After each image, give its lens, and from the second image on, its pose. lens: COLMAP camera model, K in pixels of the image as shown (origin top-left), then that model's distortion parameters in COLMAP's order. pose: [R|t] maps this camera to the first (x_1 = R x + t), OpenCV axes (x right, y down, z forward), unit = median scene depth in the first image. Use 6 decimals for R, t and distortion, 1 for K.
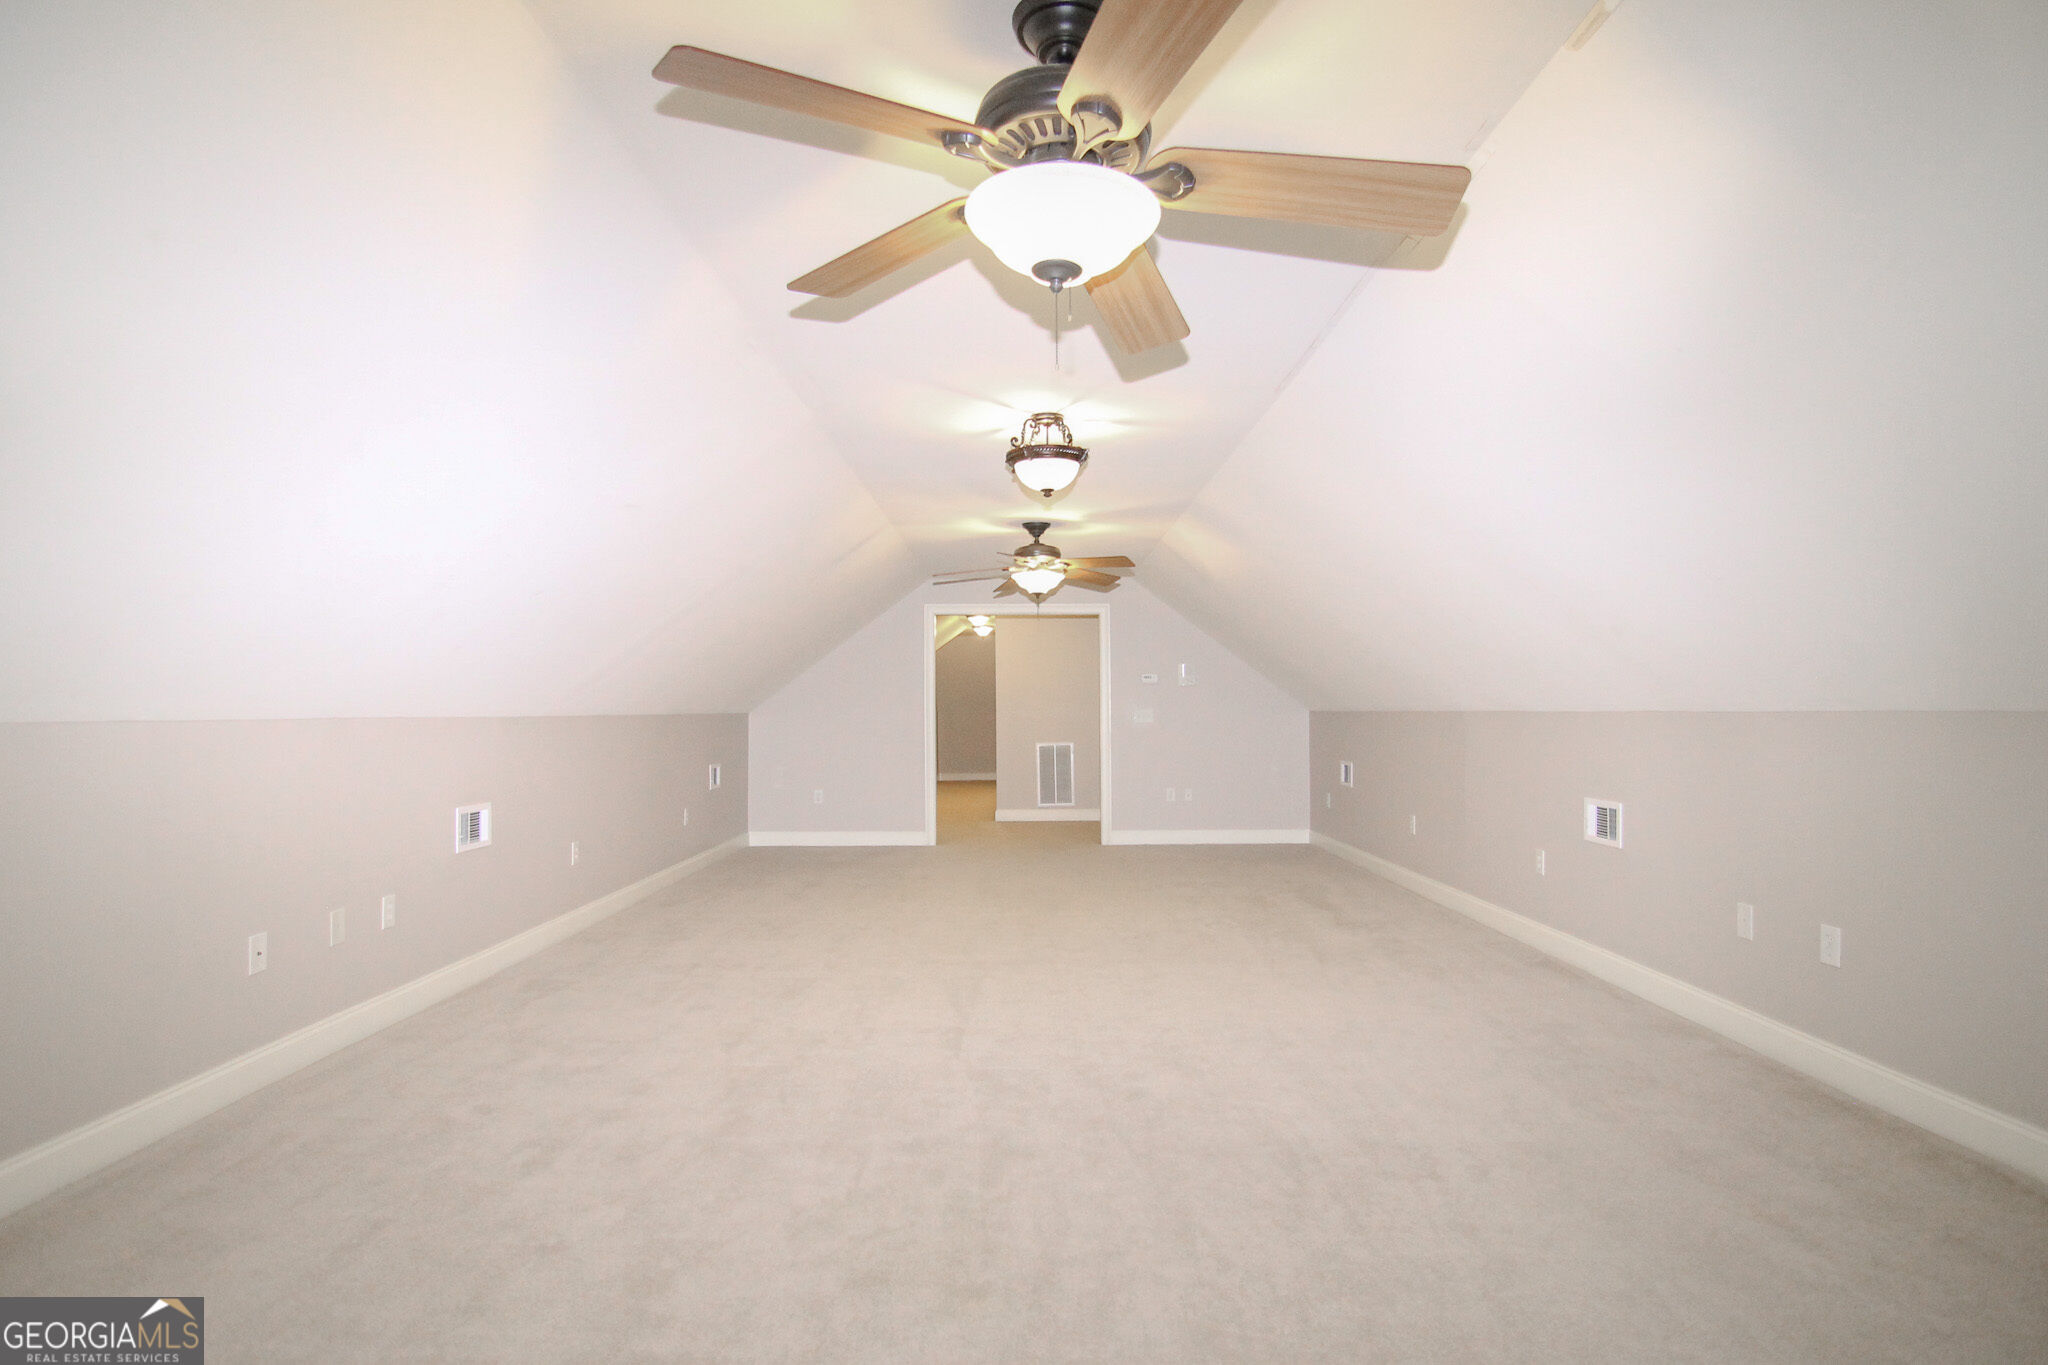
lens RADIAL K [[1078.4, 0, 1011.6], [0, 1078.4, 685.1], [0, 0, 1]] dist [-0.006913, -0.000872]
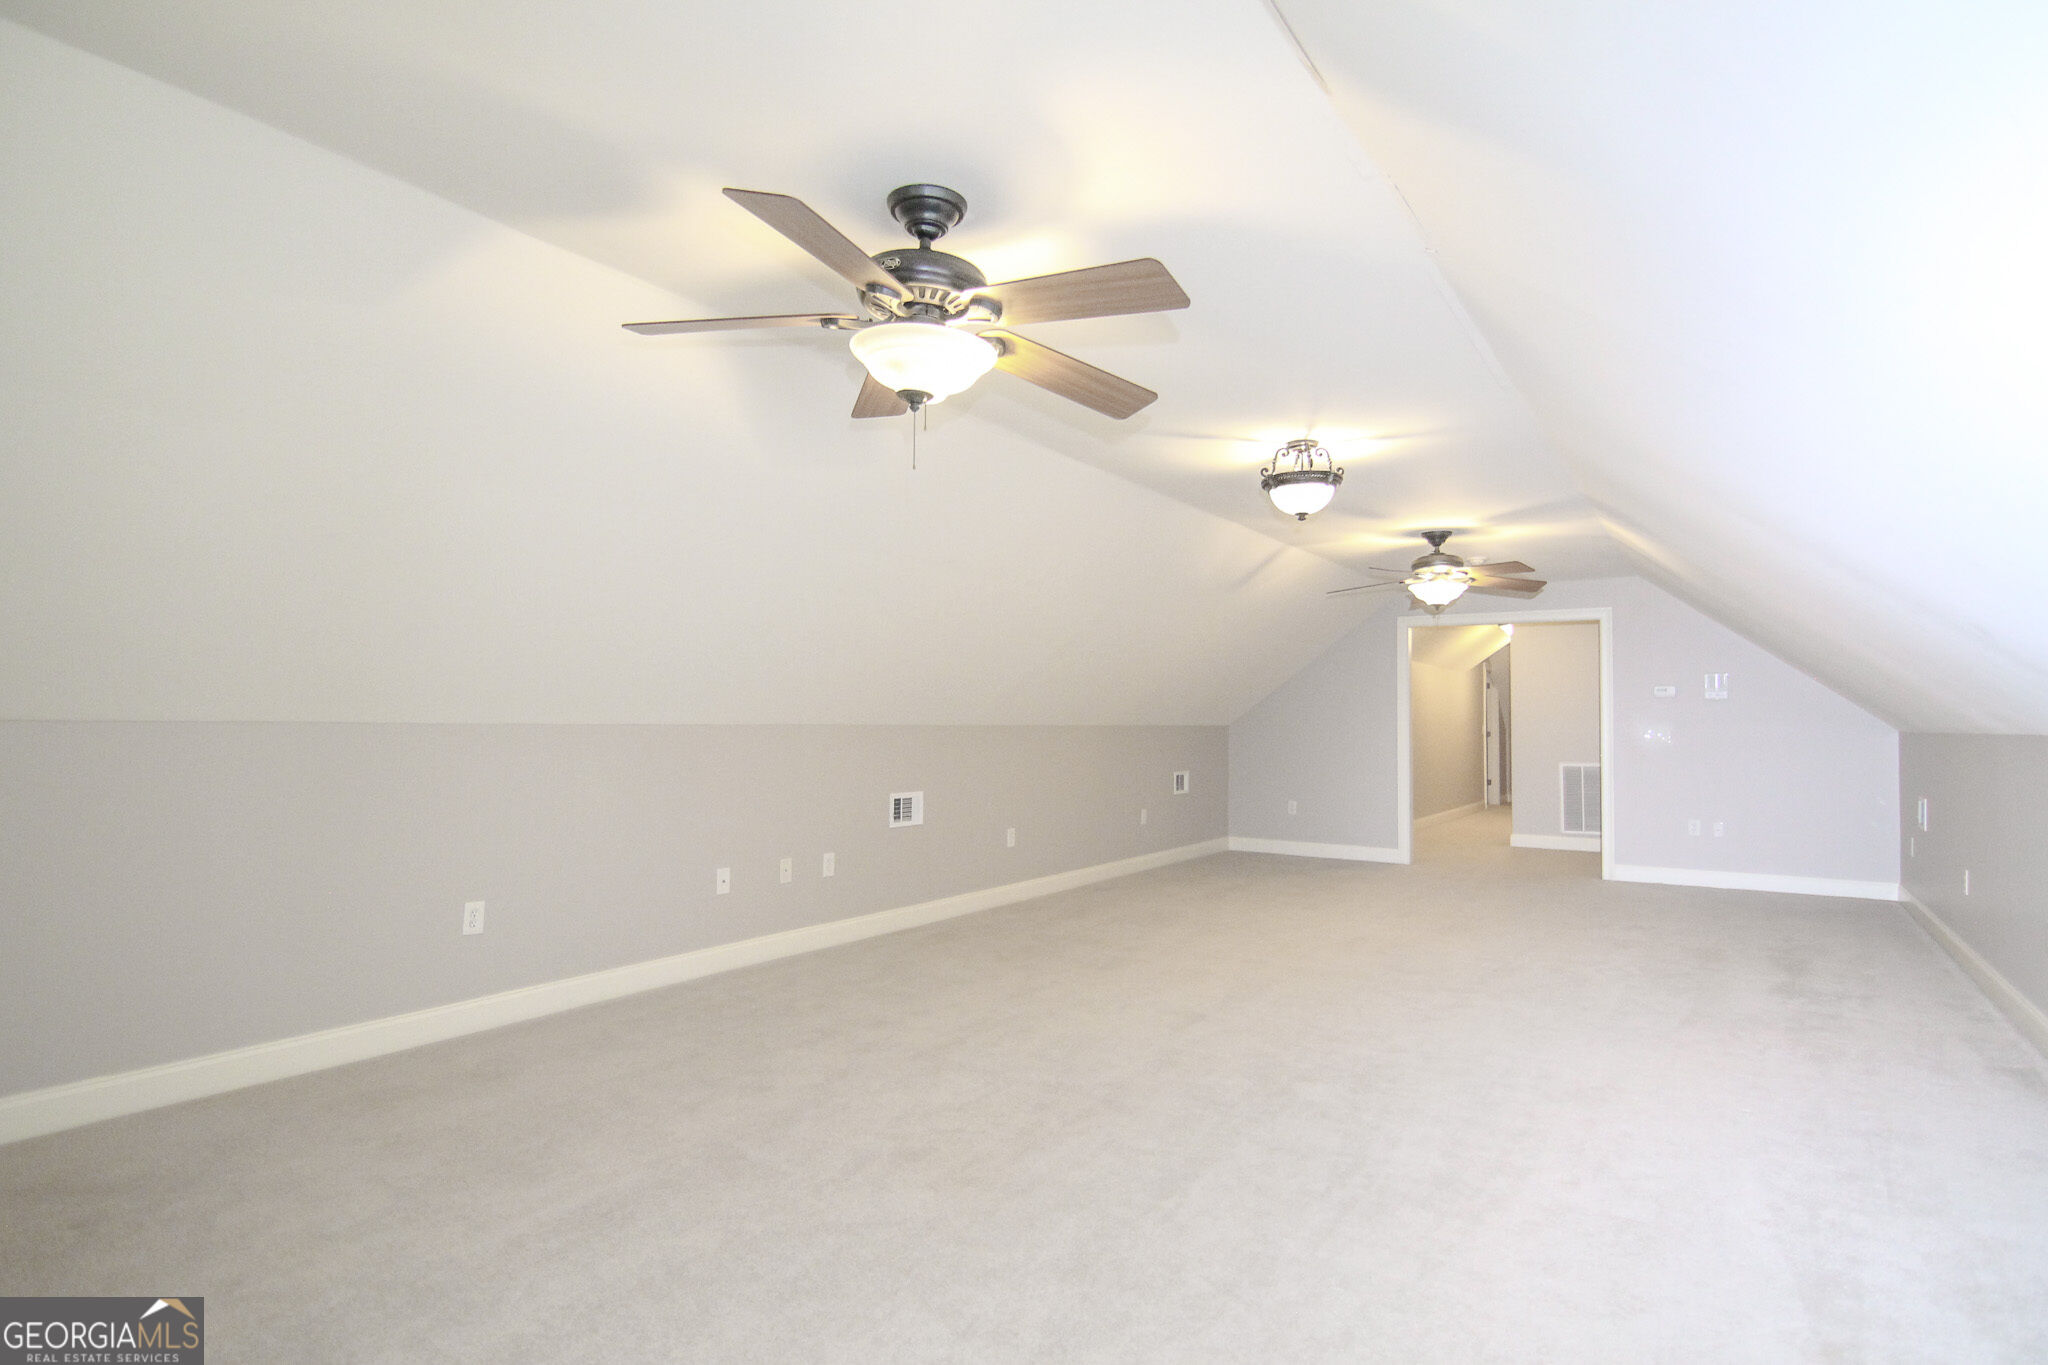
lens RADIAL K [[1078.4, 0, 1011.6], [0, 1078.4, 685.1], [0, 0, 1]] dist [-0.006913, -0.000872]
pose [[0.832862, -0.007690, -0.553427, 0.235589], [0.000823, 0.999920, -0.012655, -0.001212], [0.553480, 0.010084, 0.832802, -0.013088]]
